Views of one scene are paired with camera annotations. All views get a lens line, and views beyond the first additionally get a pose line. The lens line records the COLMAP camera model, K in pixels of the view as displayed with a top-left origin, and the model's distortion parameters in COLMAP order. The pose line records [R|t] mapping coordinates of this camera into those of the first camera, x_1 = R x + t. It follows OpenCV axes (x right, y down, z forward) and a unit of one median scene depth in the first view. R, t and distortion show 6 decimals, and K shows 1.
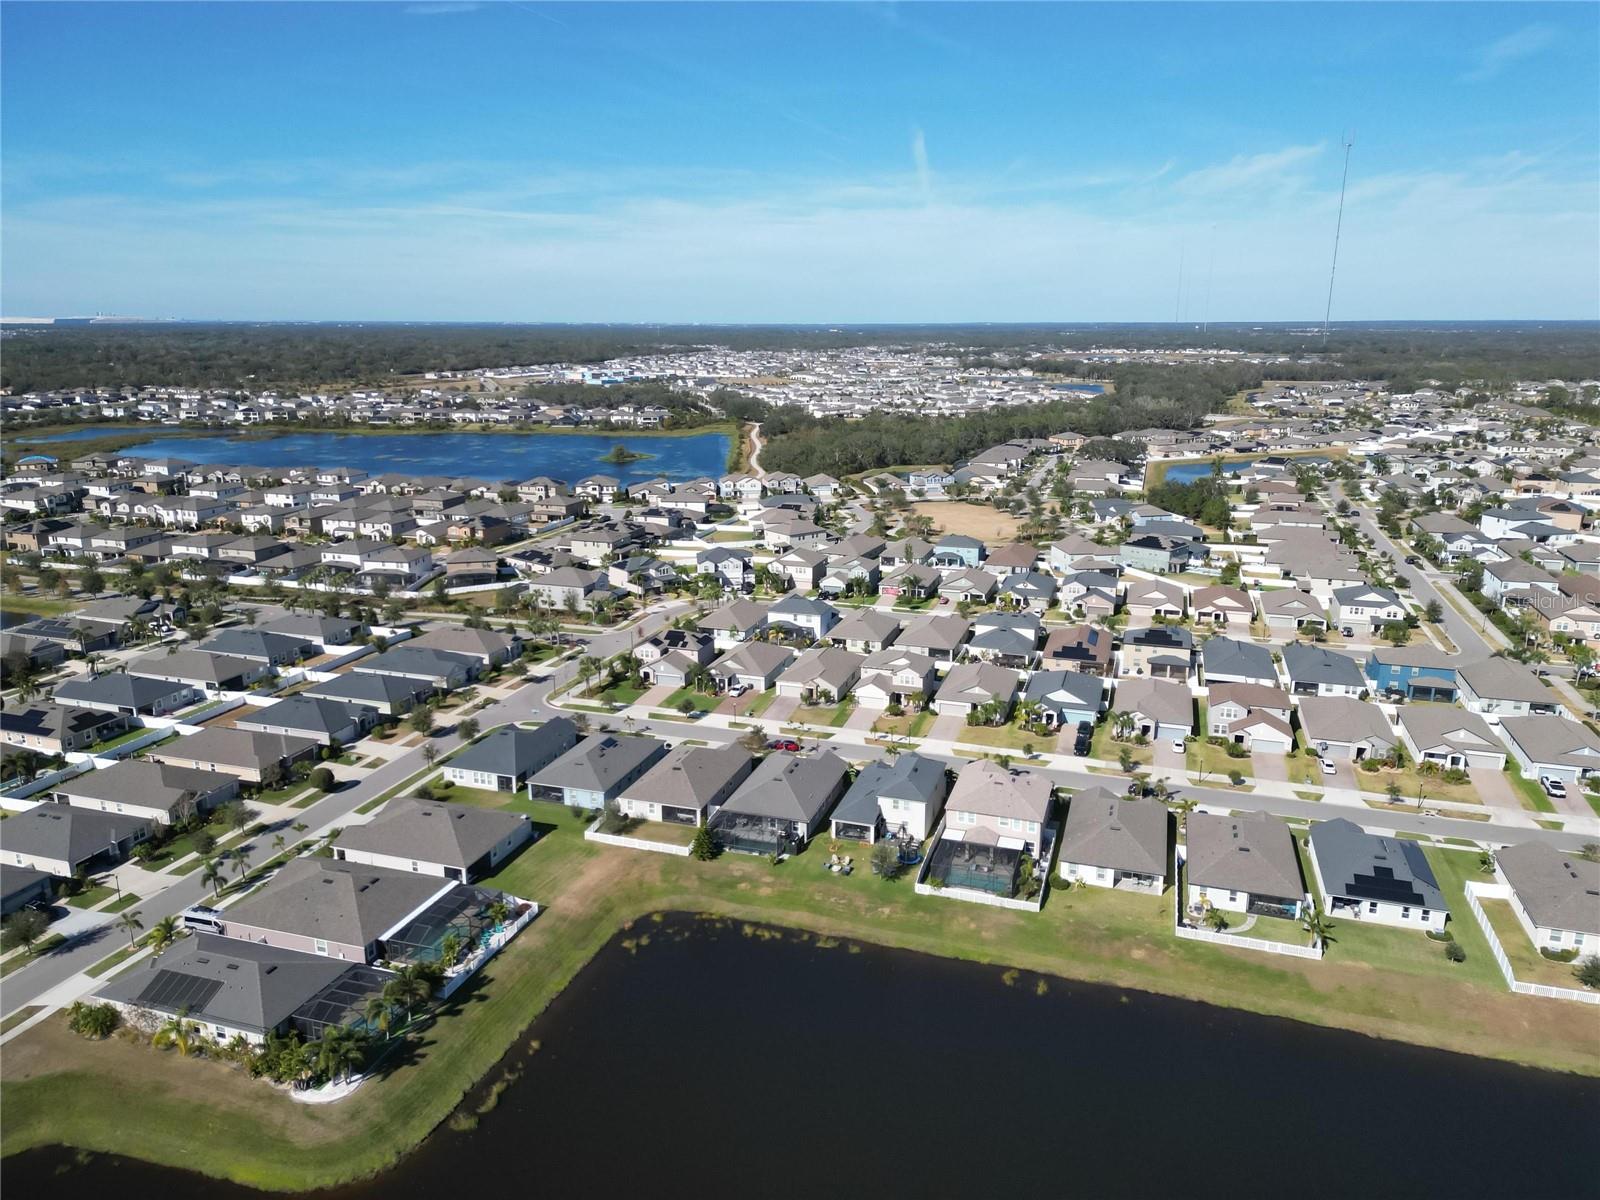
lens RADIAL K [[1119.3, 0, 801.5], [0, 1119.3, 602.4], [0, 0, 1]] dist [0.082744, -0.084110]
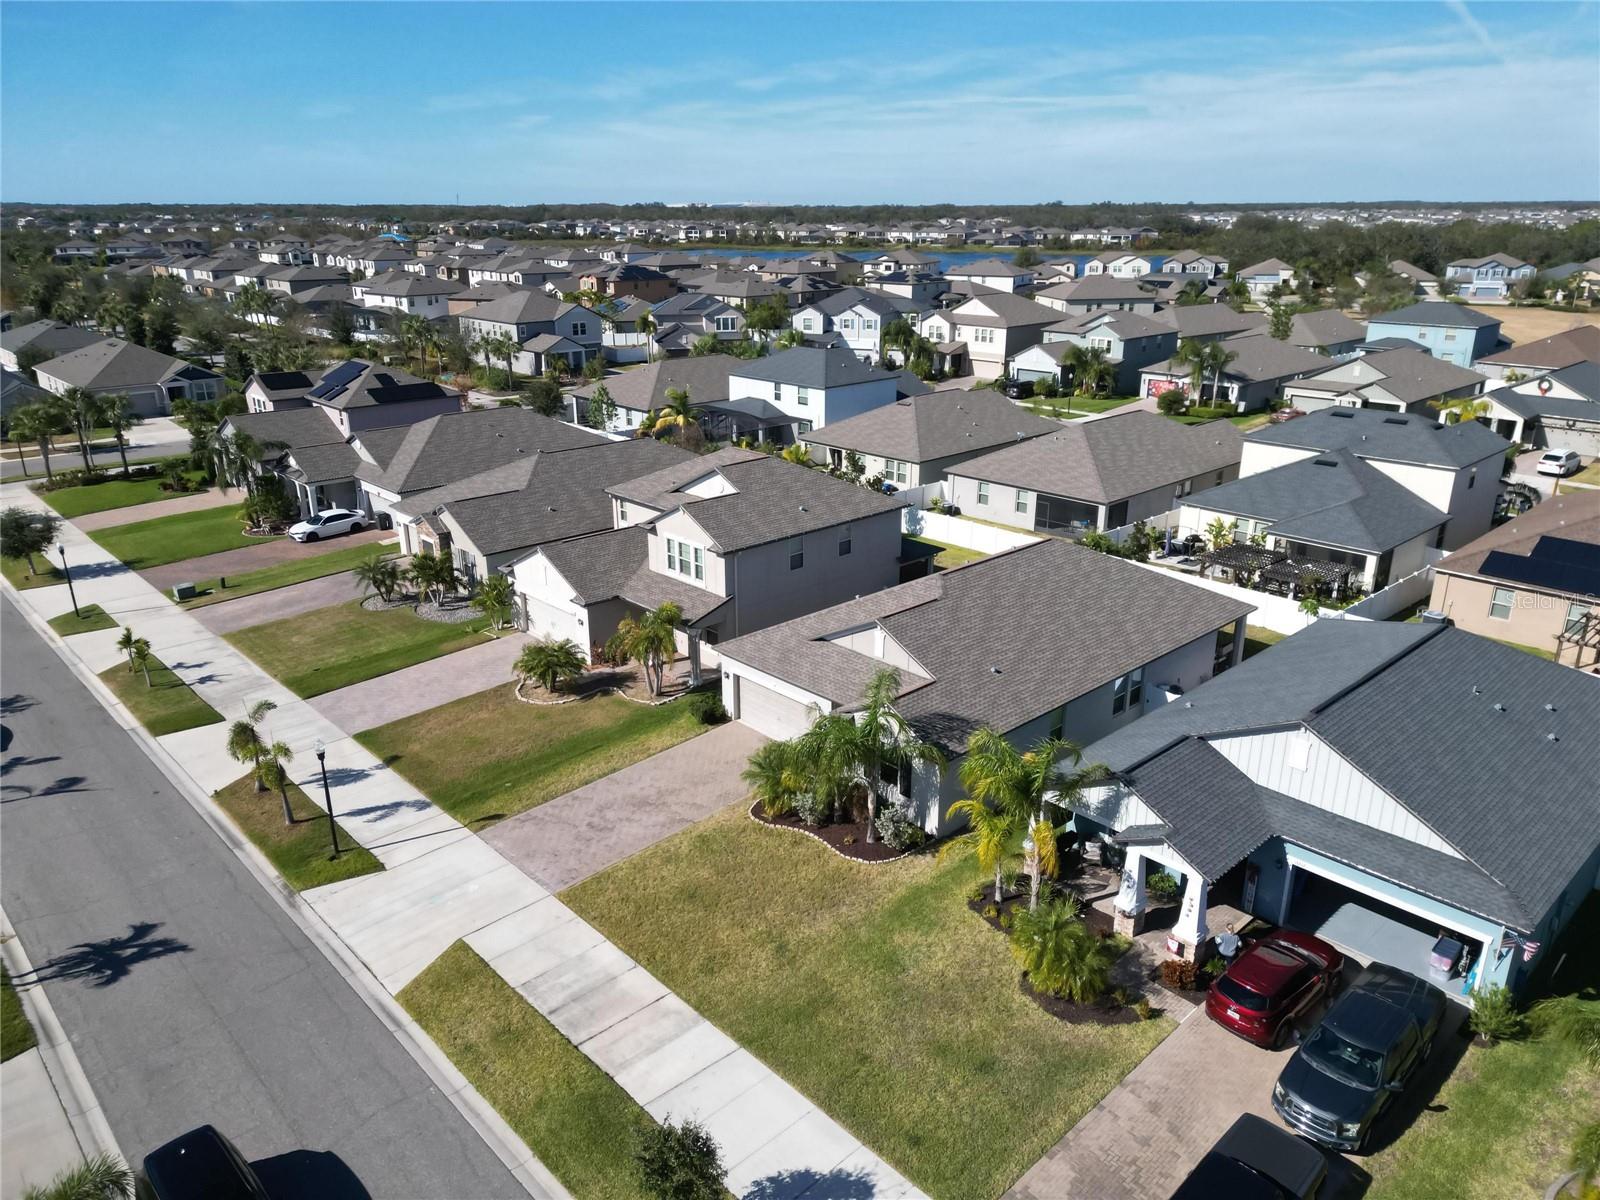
lens RADIAL K [[1119.3, 0, 801.5], [0, 1119.3, 602.4], [0, 0, 1]] dist [0.082744, -0.084110]
pose [[0.876433, 0.157112, -0.455171, 0.199888], [-0.114935, 0.986207, 0.119104, 0.040485], [0.467605, -0.052071, 0.882402, 0.687977]]
